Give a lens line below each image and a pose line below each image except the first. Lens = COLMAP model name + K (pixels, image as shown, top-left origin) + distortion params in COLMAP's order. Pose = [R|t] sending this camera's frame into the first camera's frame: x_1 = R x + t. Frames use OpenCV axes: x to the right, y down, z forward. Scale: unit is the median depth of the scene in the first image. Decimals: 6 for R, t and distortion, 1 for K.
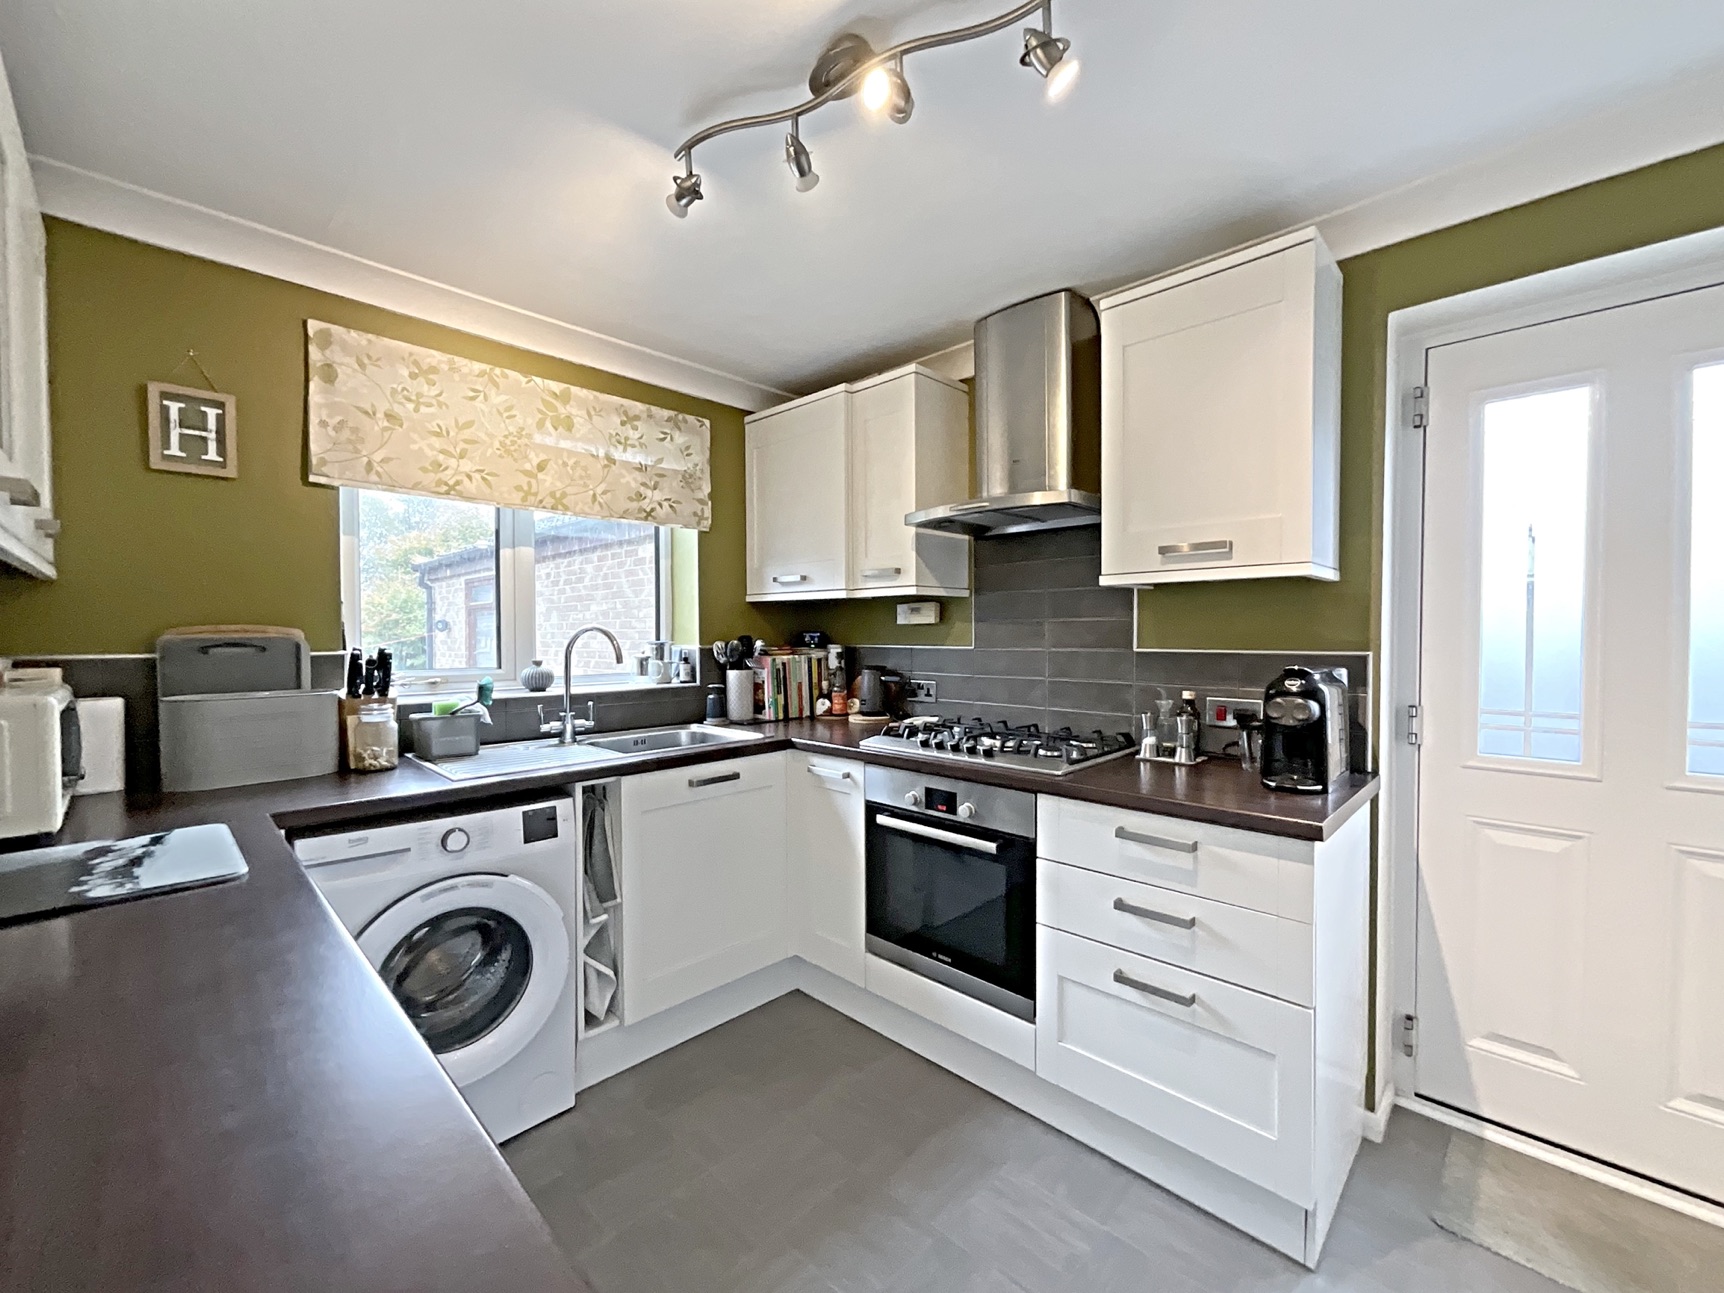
lens RADIAL K [[697.9, 0, 852.0], [0, 697.9, 642.3], [0, 0, 1]] dist [0.002152, 0.000259]
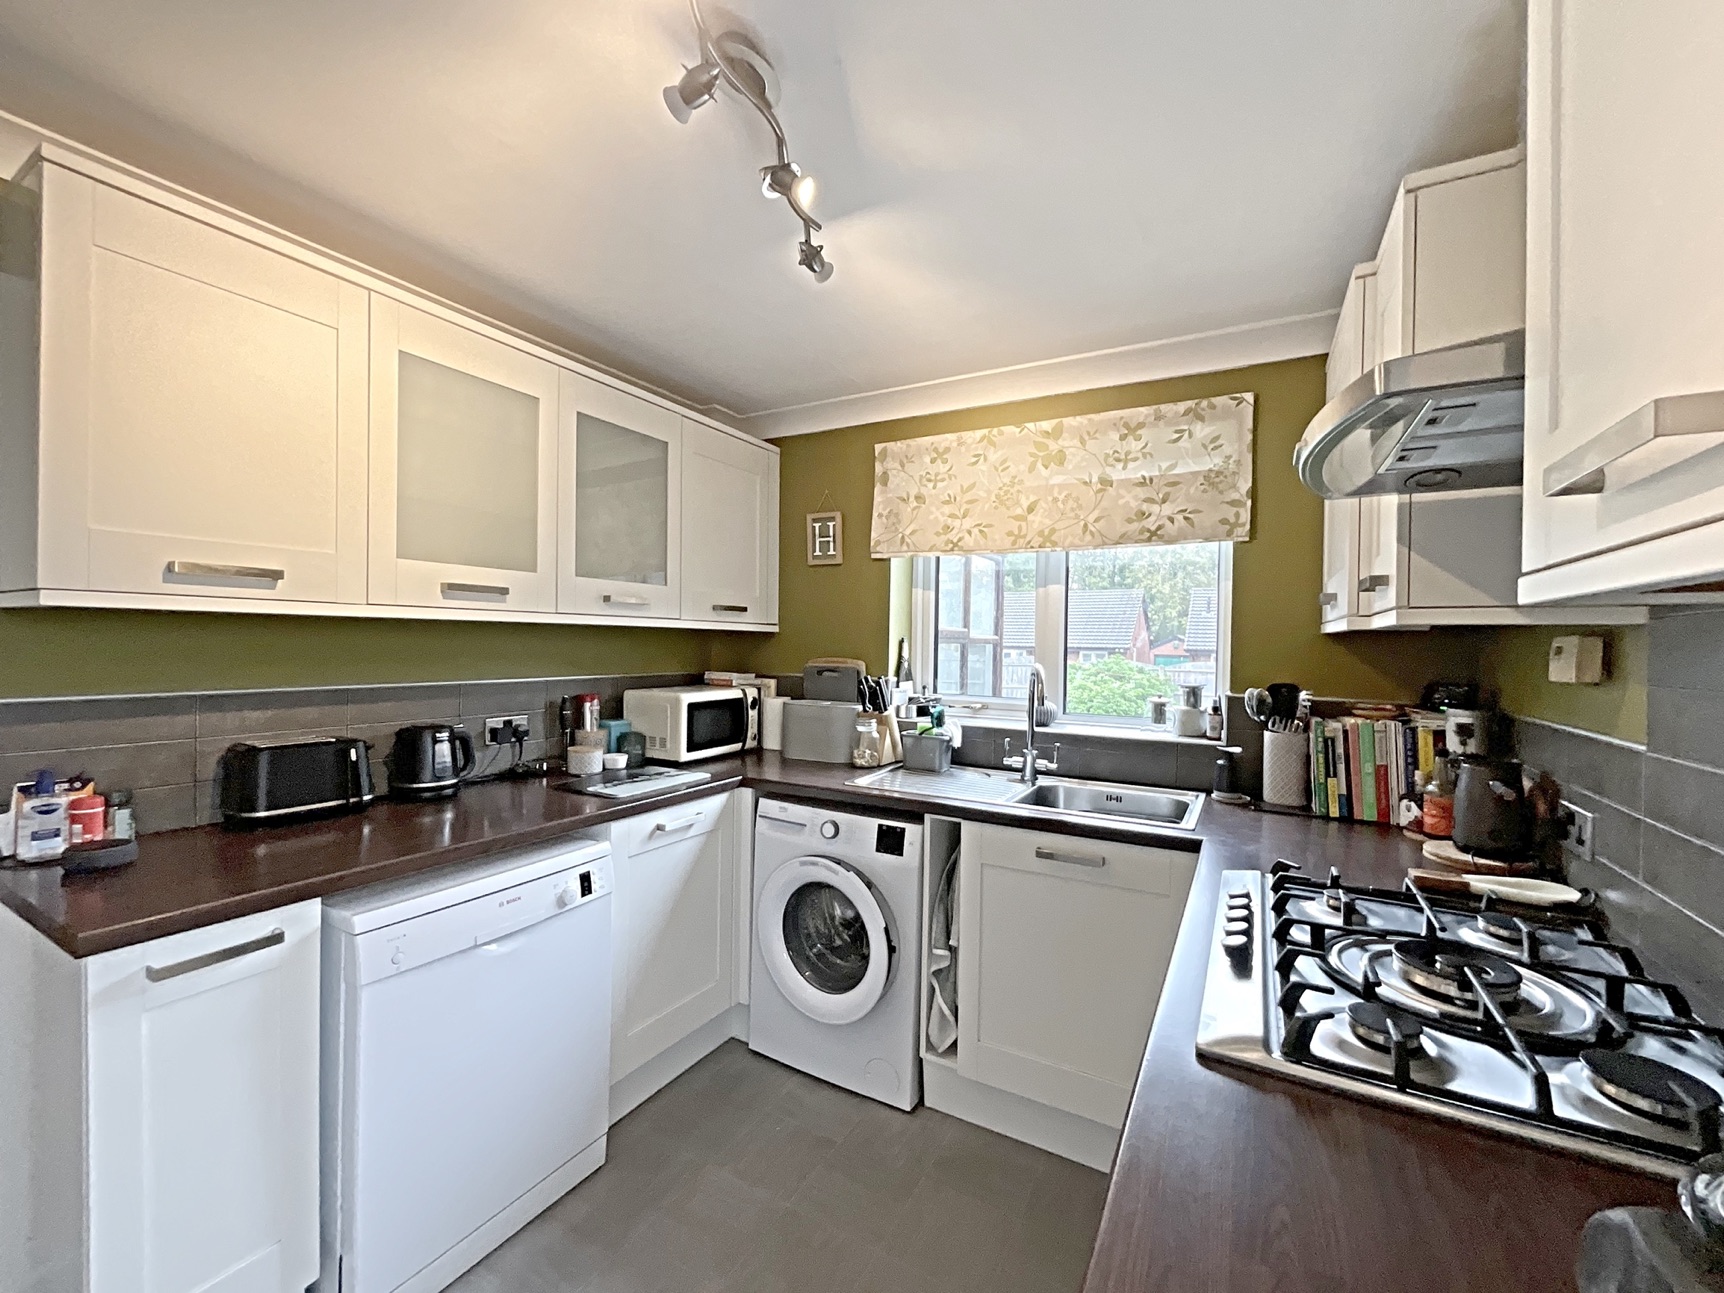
lens RADIAL K [[697.9, 0, 850.0], [0, 697.9, 647.3], [0, 0, 1]] dist [0.002152, 0.000259]
pose [[0.268838, 0.010997, -0.963123, 0.479945], [-0.030223, 0.999539, 0.002977, -0.041390], [0.962711, 0.028308, 0.269046, 0.471340]]
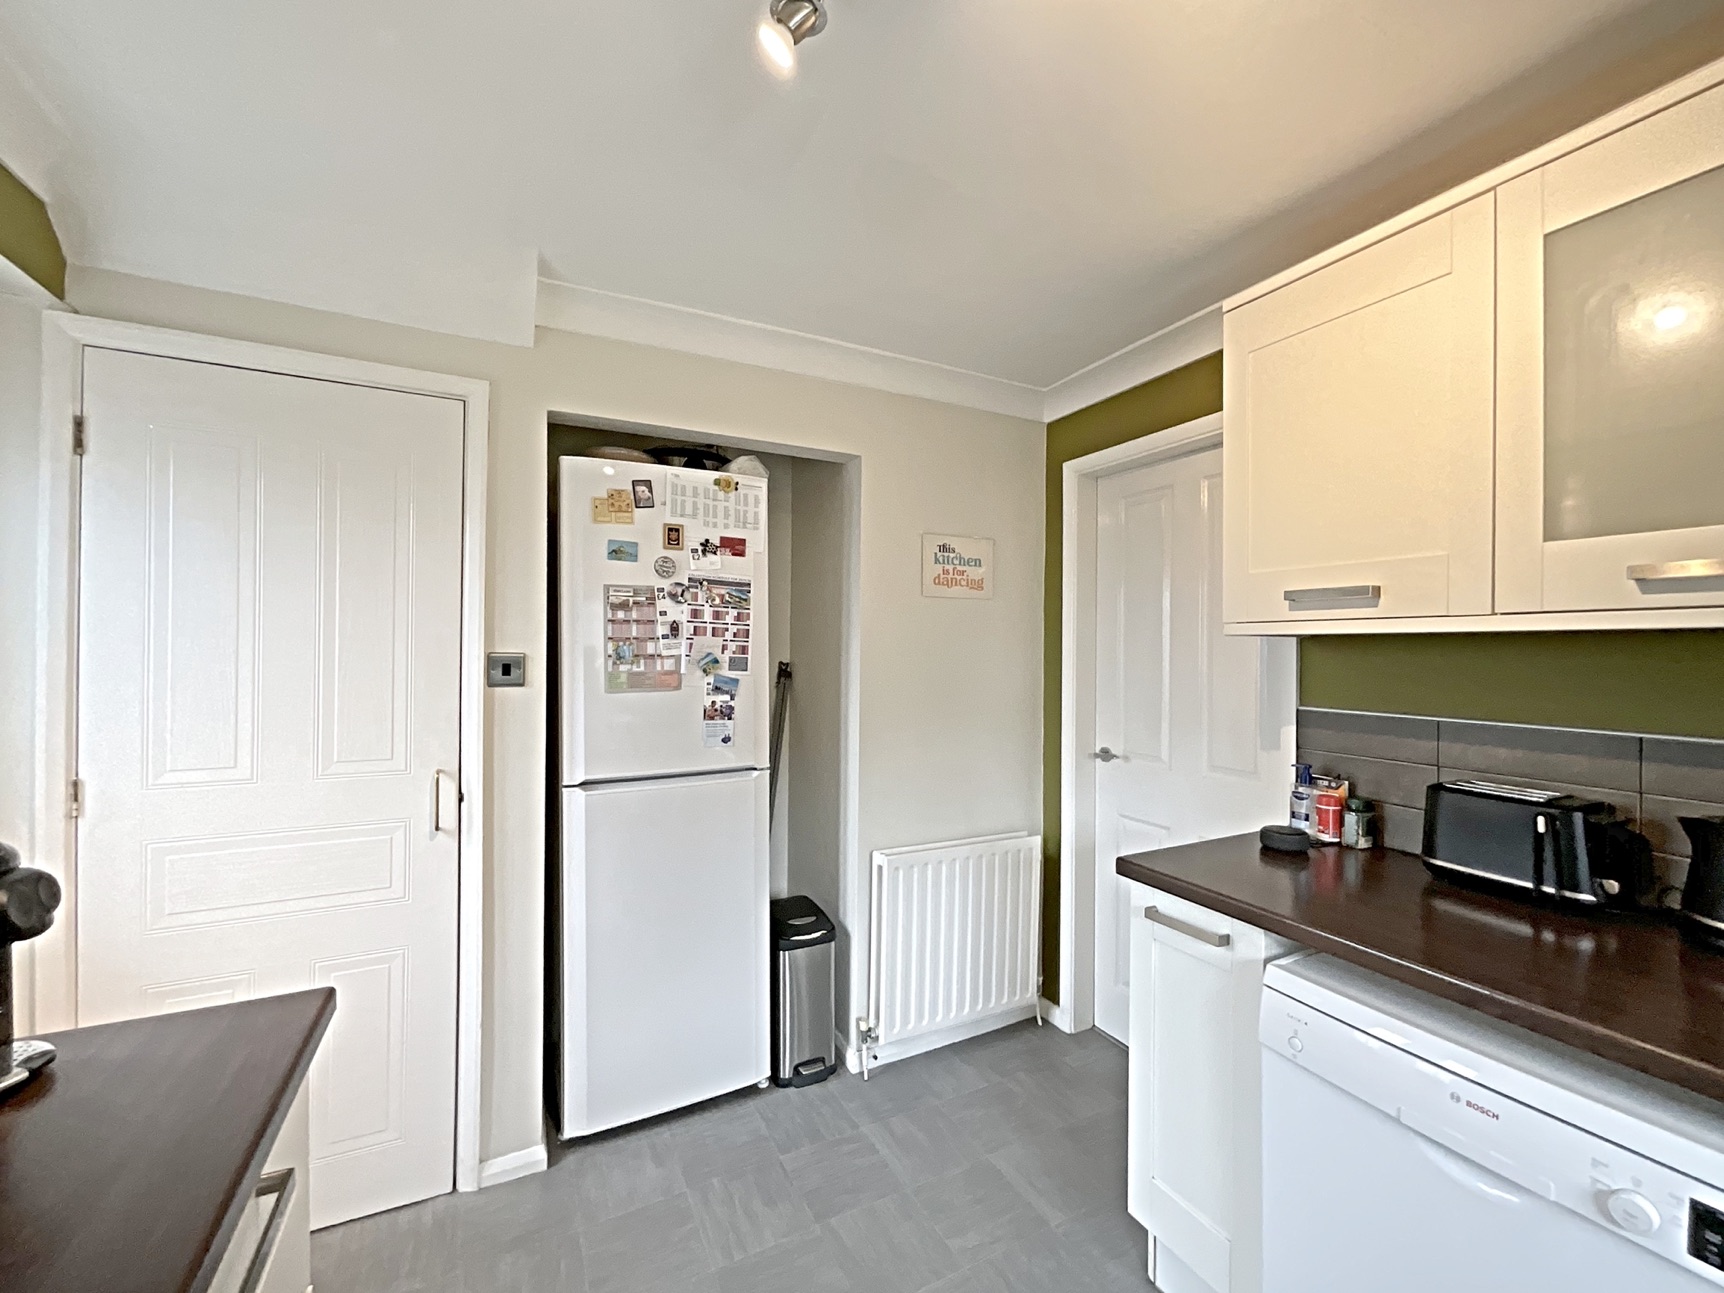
lens RADIAL K [[697.9, 0, 850.5], [0, 697.9, 644.3], [0, 0, 1]] dist [0.002152, 0.000259]
pose [[-0.946373, -0.000417, 0.323076, -0.027315], [0.002999, 0.999945, 0.010076, -0.052204], [-0.323063, 0.010505, -0.946319, 0.819808]]
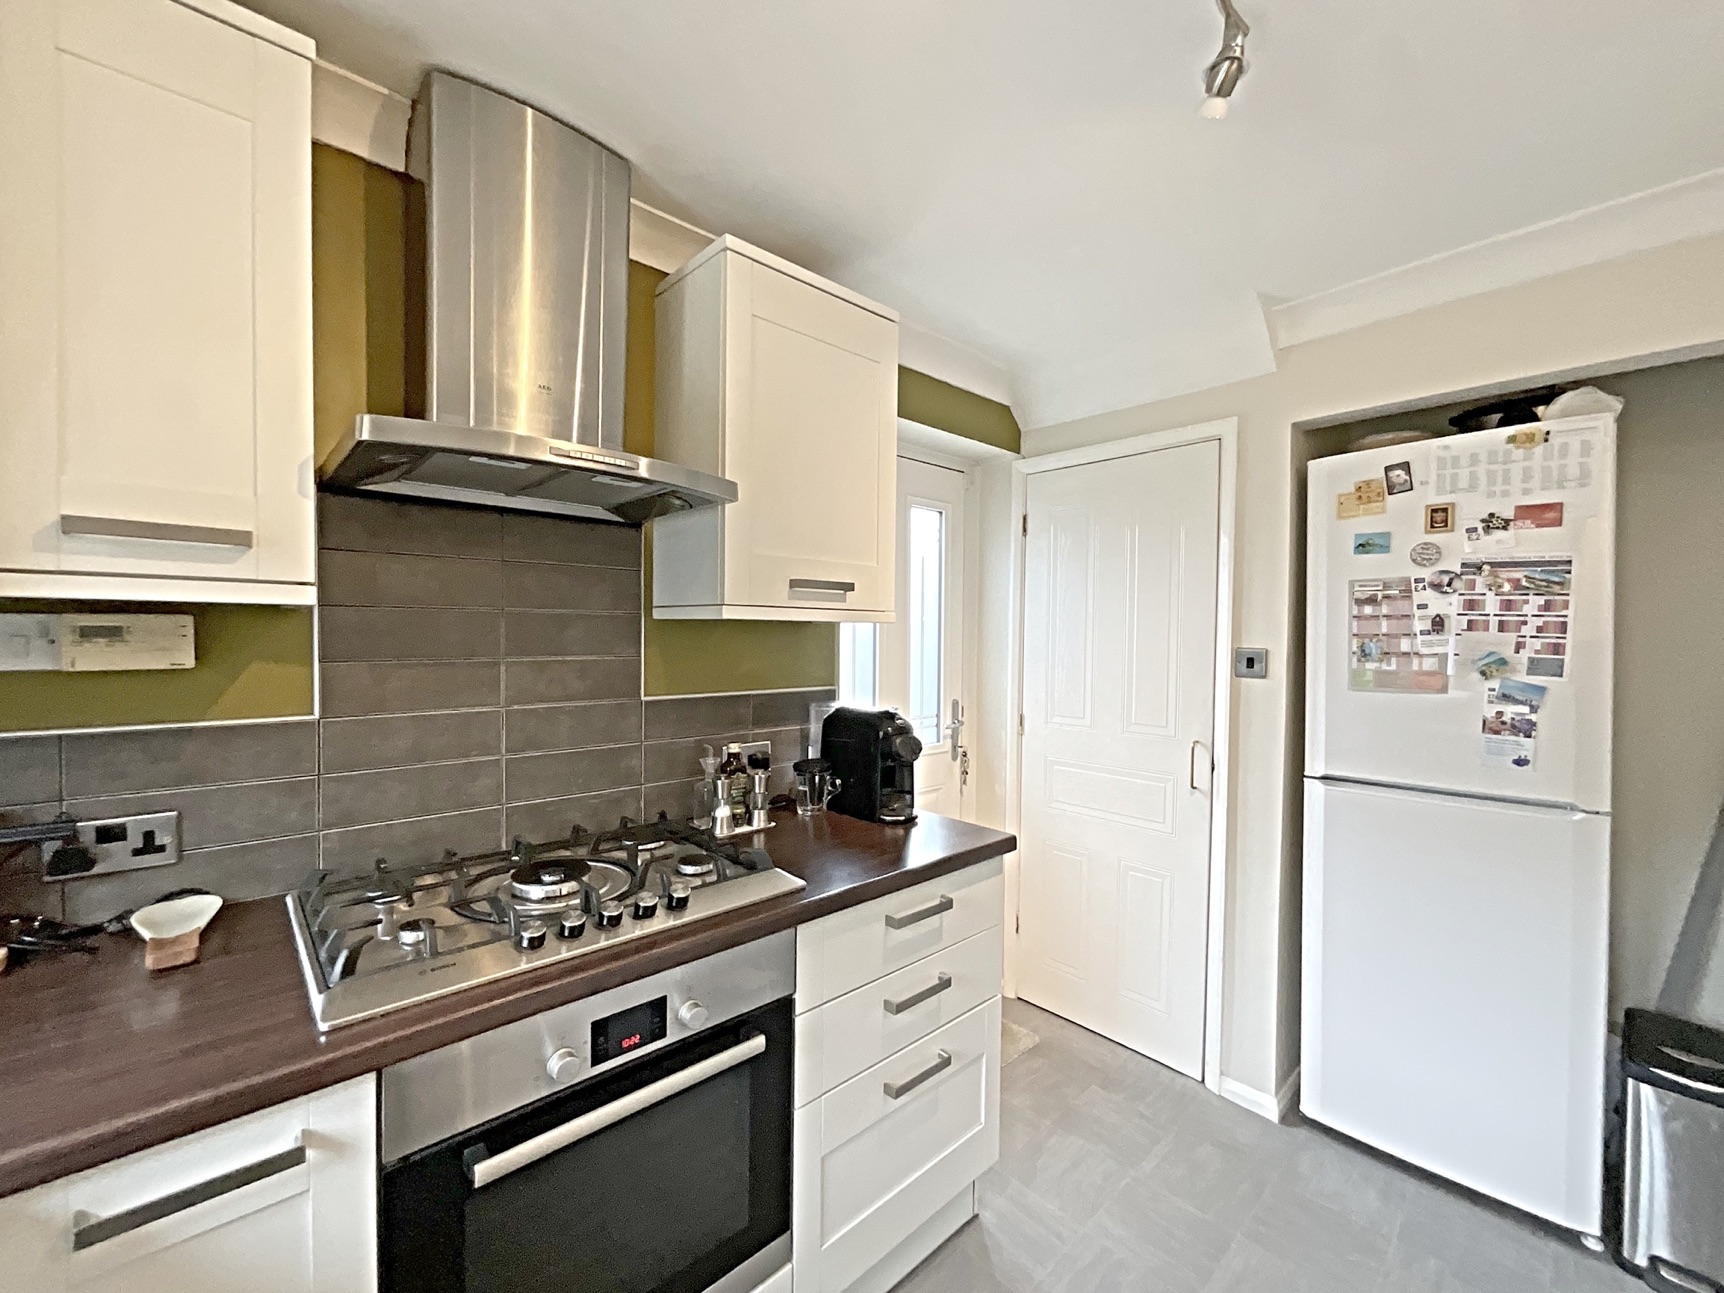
lens RADIAL K [[697.9, 0, 874.1], [0, 697.9, 646.1], [0, 0, 1]] dist [0.002152, 0.000259]
pose [[0.029141, -0.005317, 0.999561, -0.309721], [0.003358, 0.999981, 0.005222, -0.045009], [-0.999570, 0.003205, 0.029158, 0.664568]]
